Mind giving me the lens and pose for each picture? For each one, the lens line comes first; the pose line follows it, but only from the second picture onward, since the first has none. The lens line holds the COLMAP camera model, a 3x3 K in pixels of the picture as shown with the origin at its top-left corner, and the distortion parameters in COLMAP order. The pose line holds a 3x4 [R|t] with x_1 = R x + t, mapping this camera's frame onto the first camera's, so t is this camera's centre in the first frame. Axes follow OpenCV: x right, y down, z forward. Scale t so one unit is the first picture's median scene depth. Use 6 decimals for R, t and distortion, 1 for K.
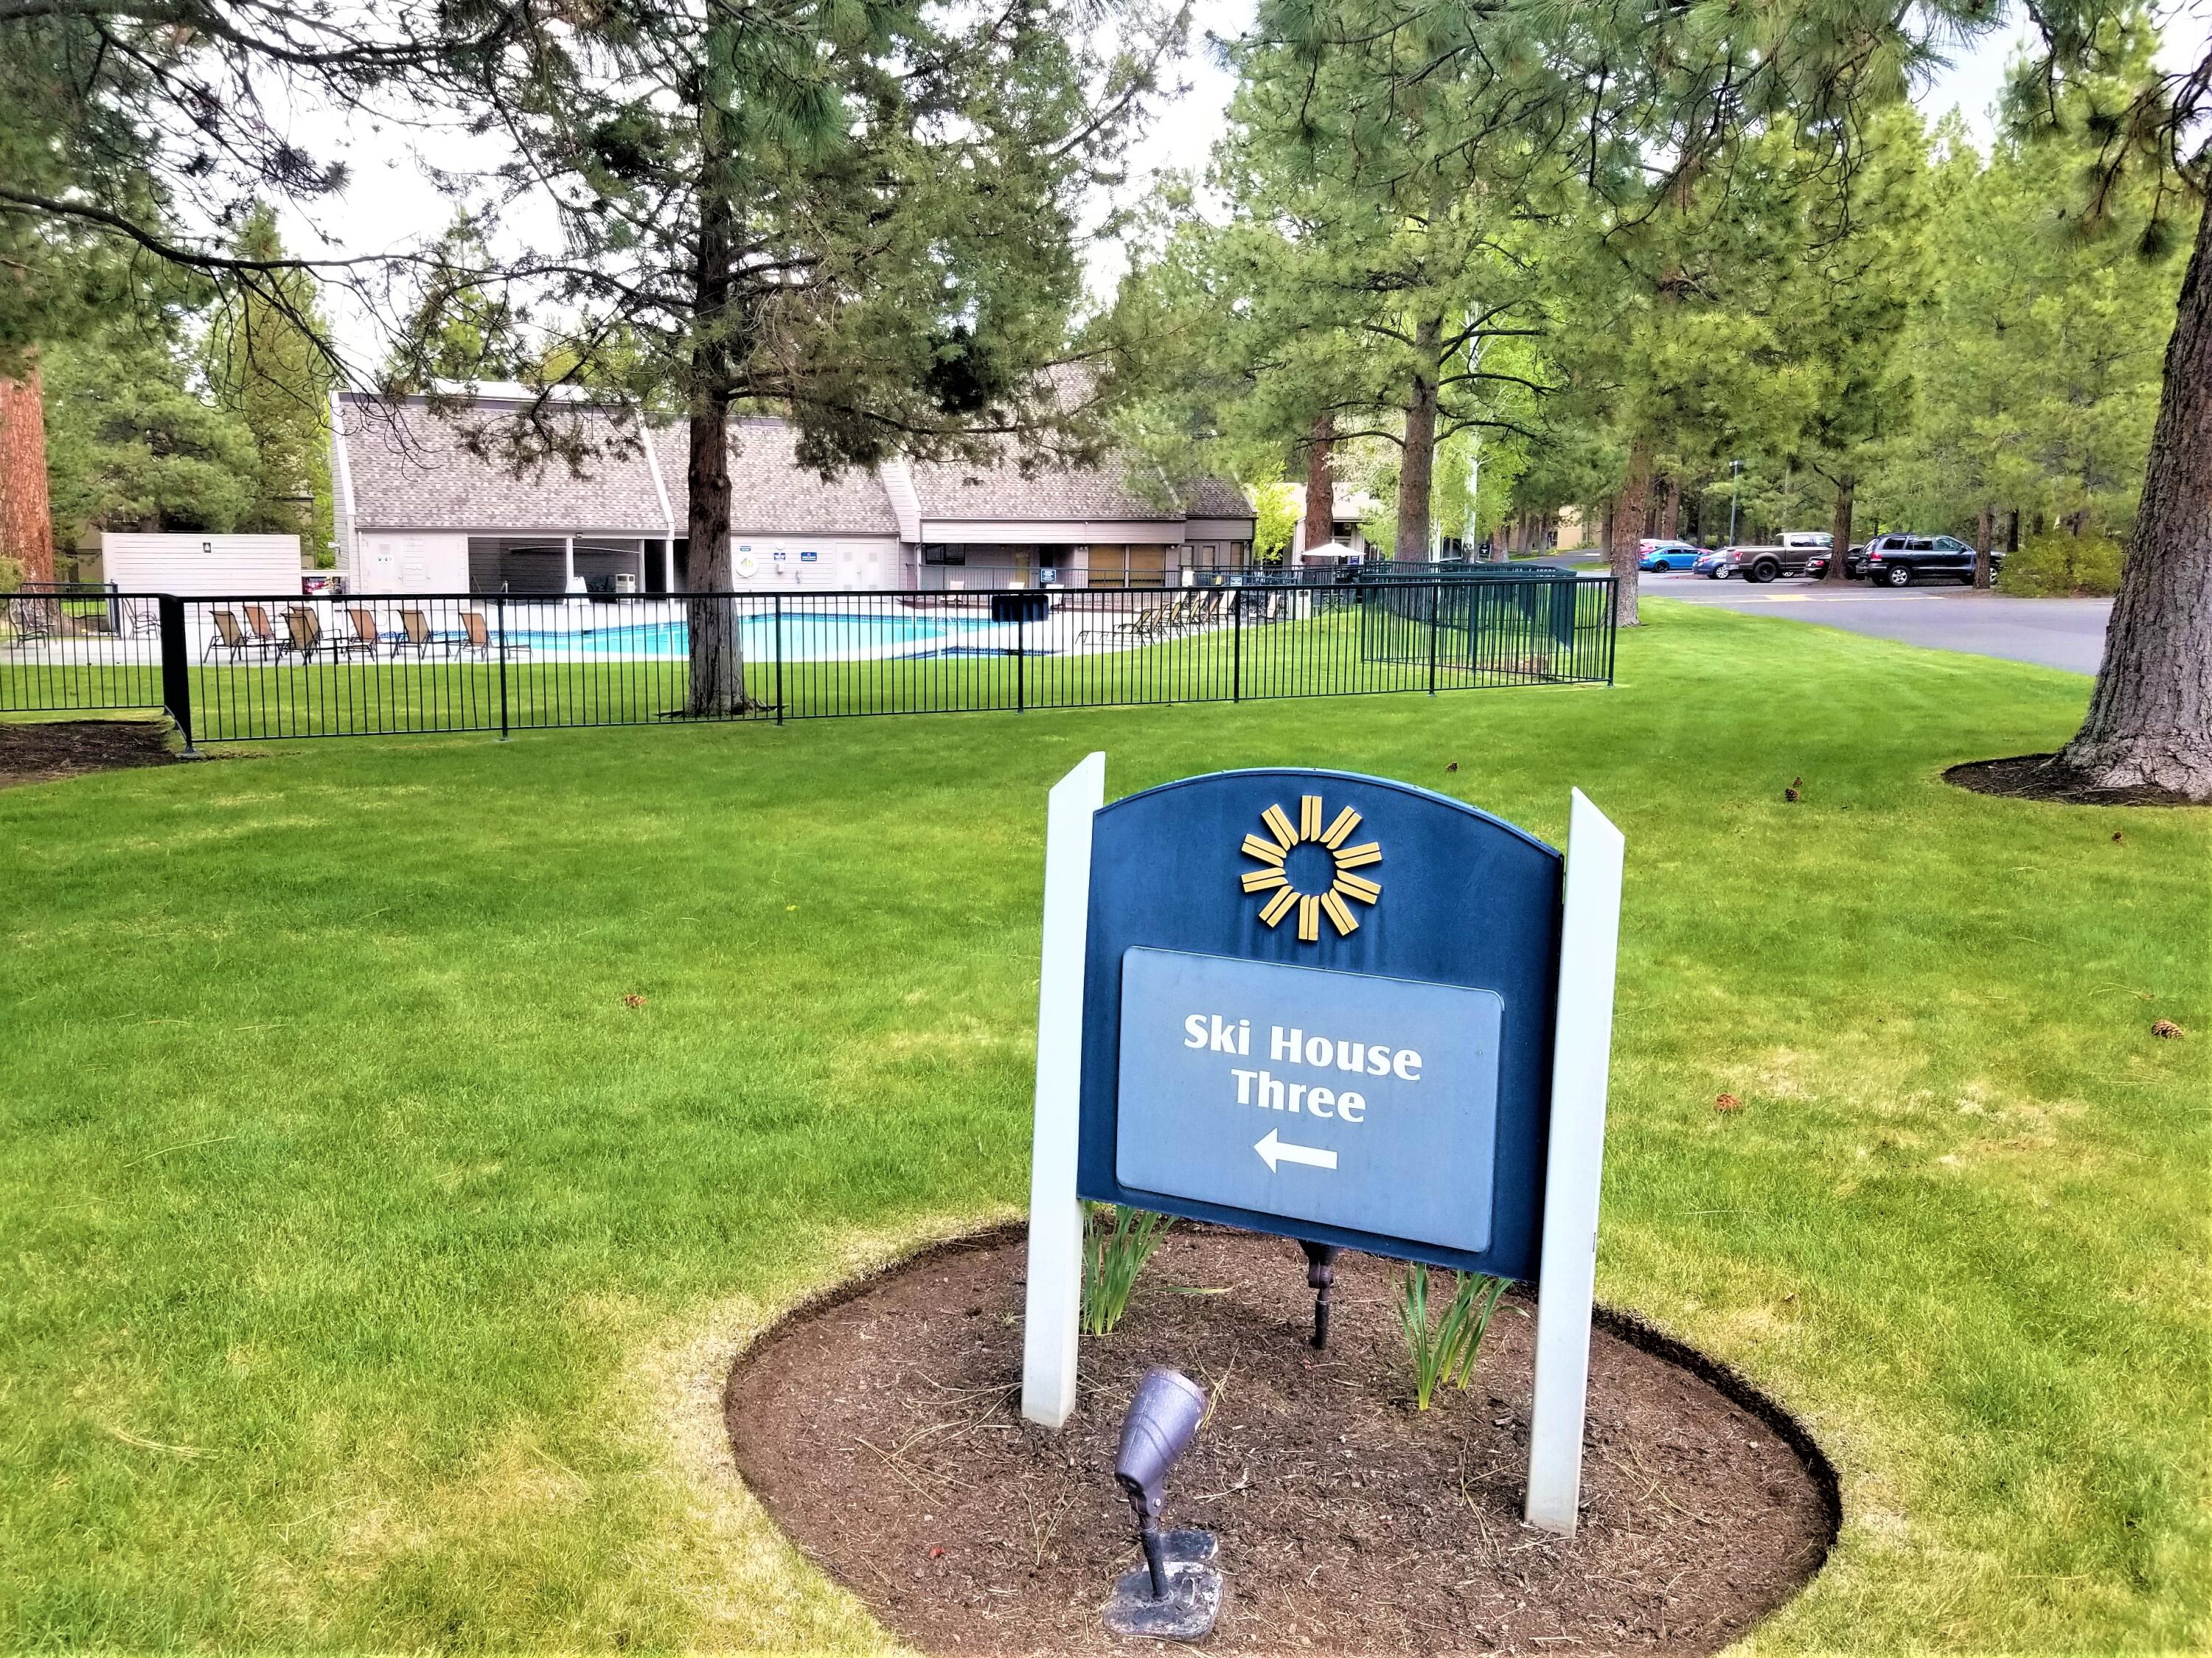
lens RADIAL K [[1679.2, 0, 1106.0], [0, 1679.2, 829.0], [0, 0, 1]] dist [0.051315, -0.121106]
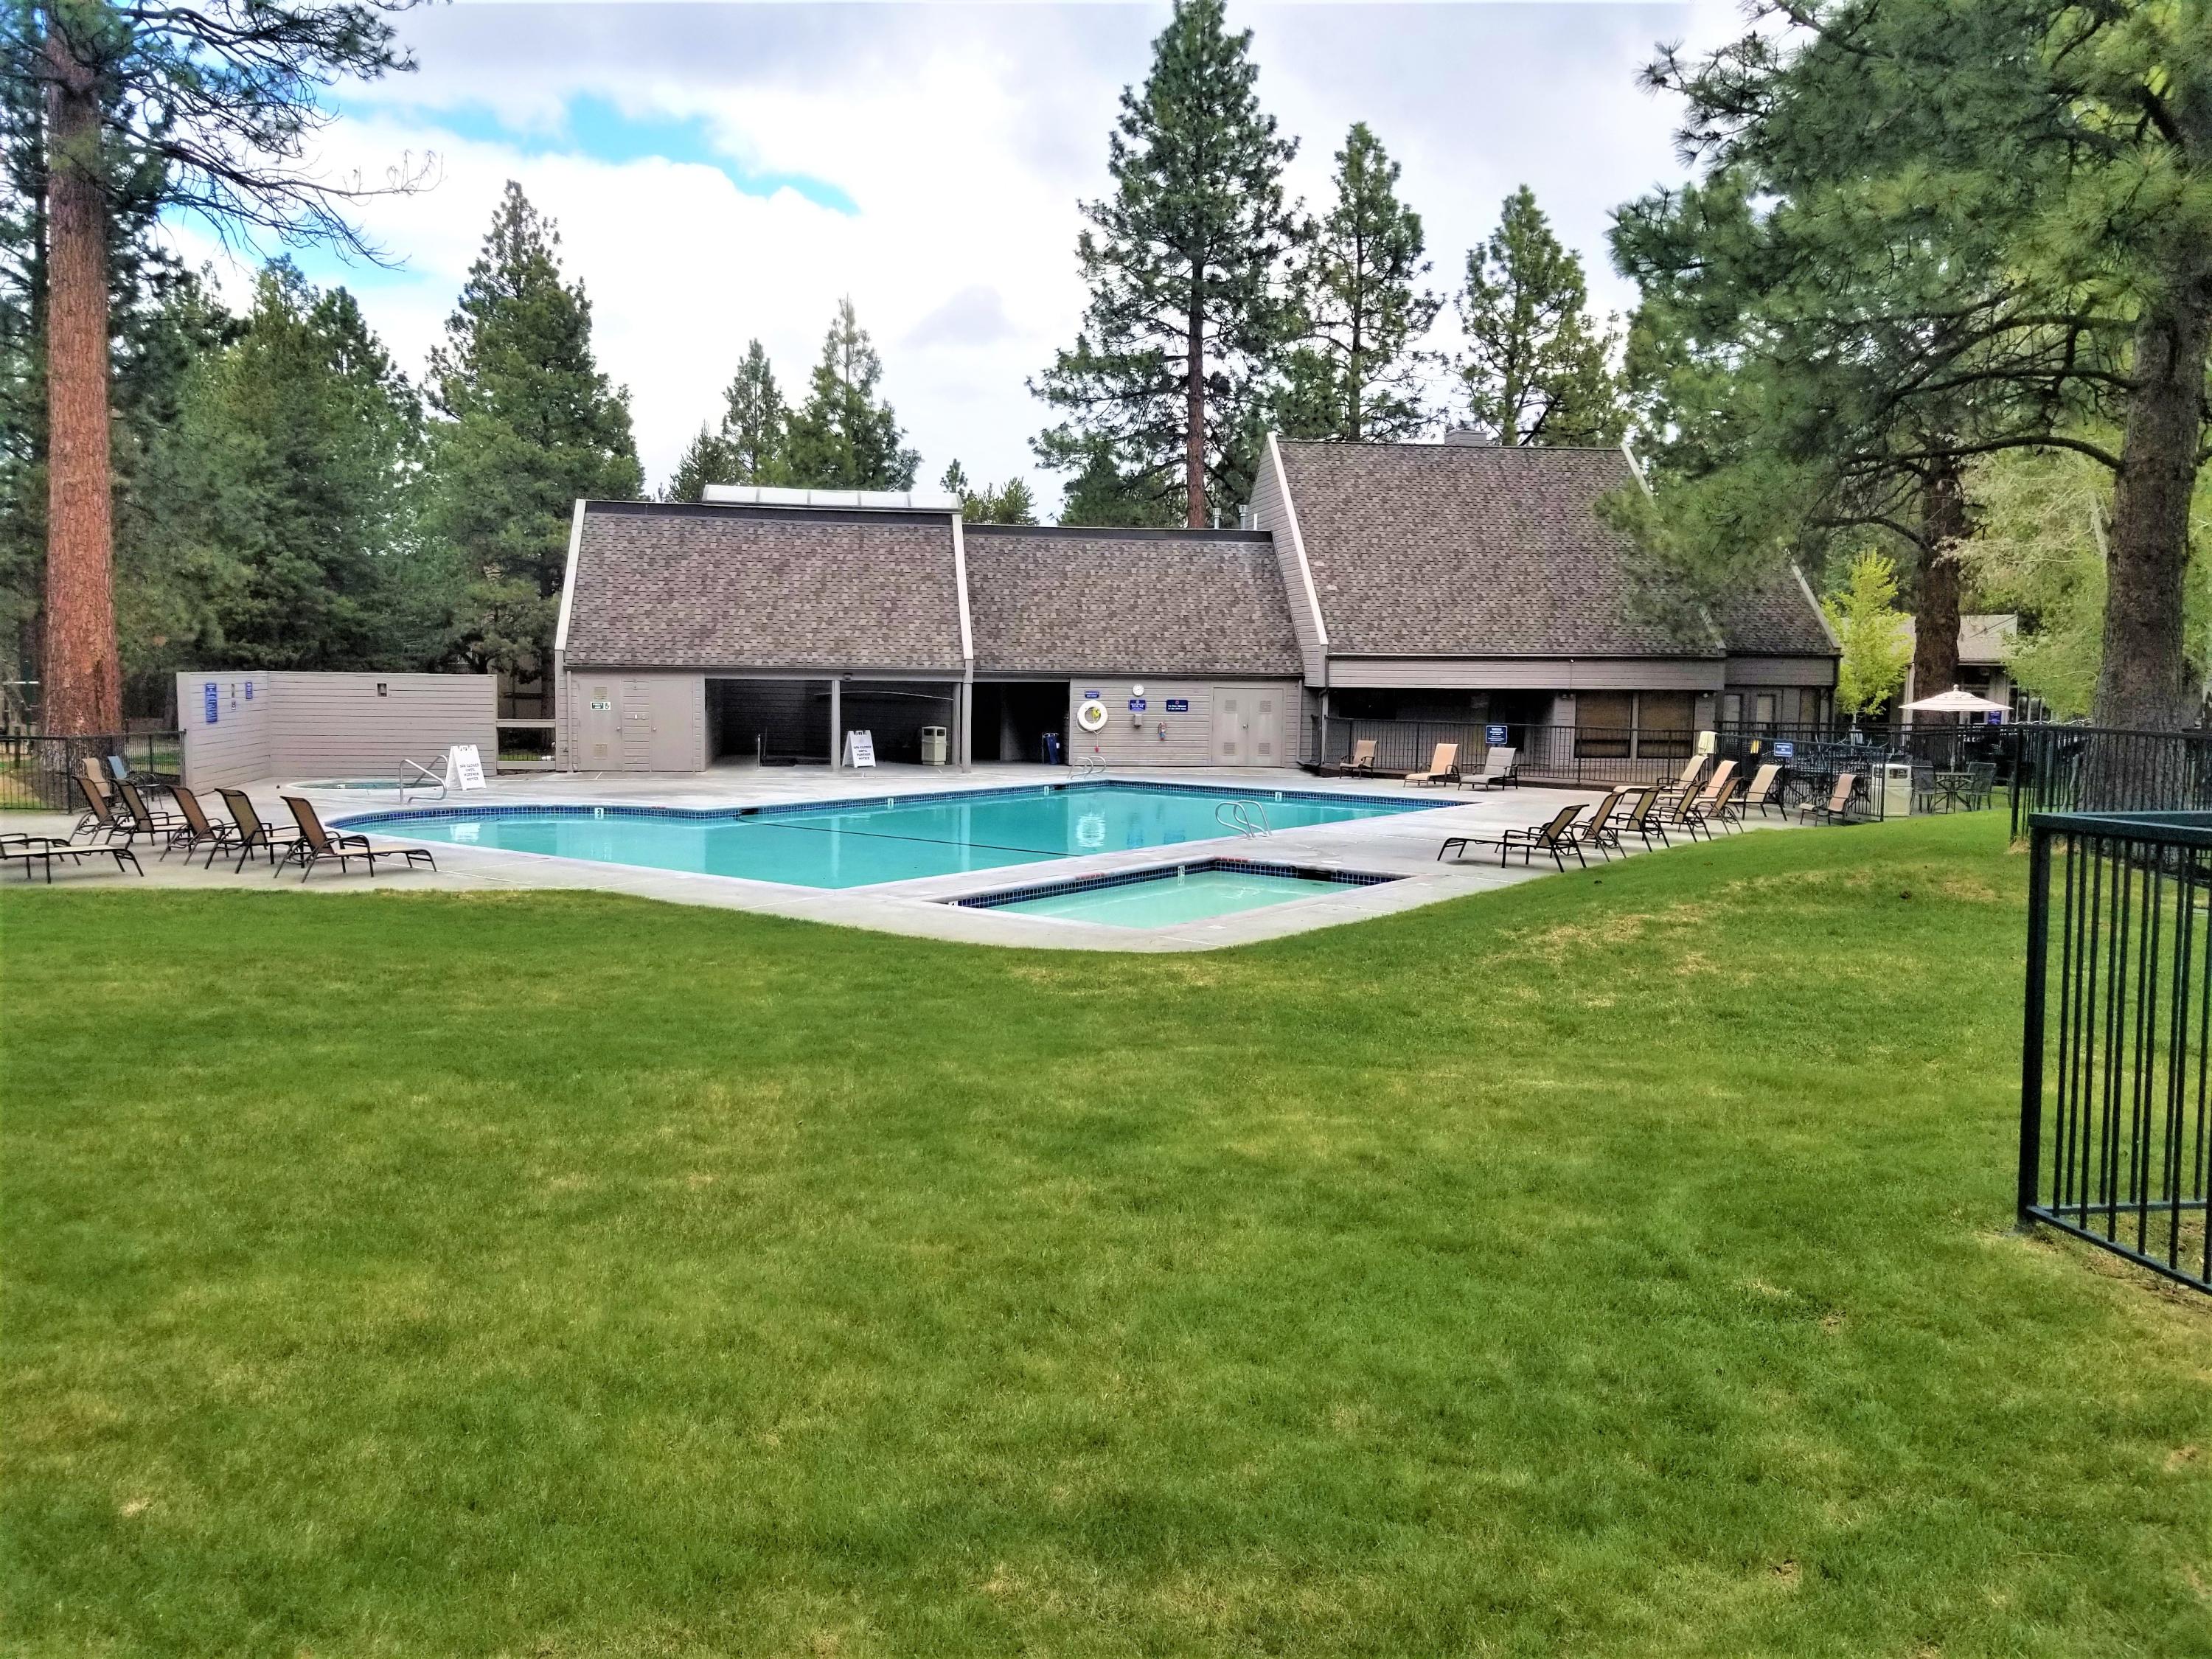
lens RADIAL K [[1659.6, 0, 1104.4], [0, 1659.6, 786.1], [0, 0, 1]] dist [-0.004661, -0.002136]
pose [[0.940256, 0.023104, -0.339683, 0.043647], [-0.061373, 0.992853, -0.102353, -0.047787], [0.334891, 0.117086, 0.934954, 0.296820]]
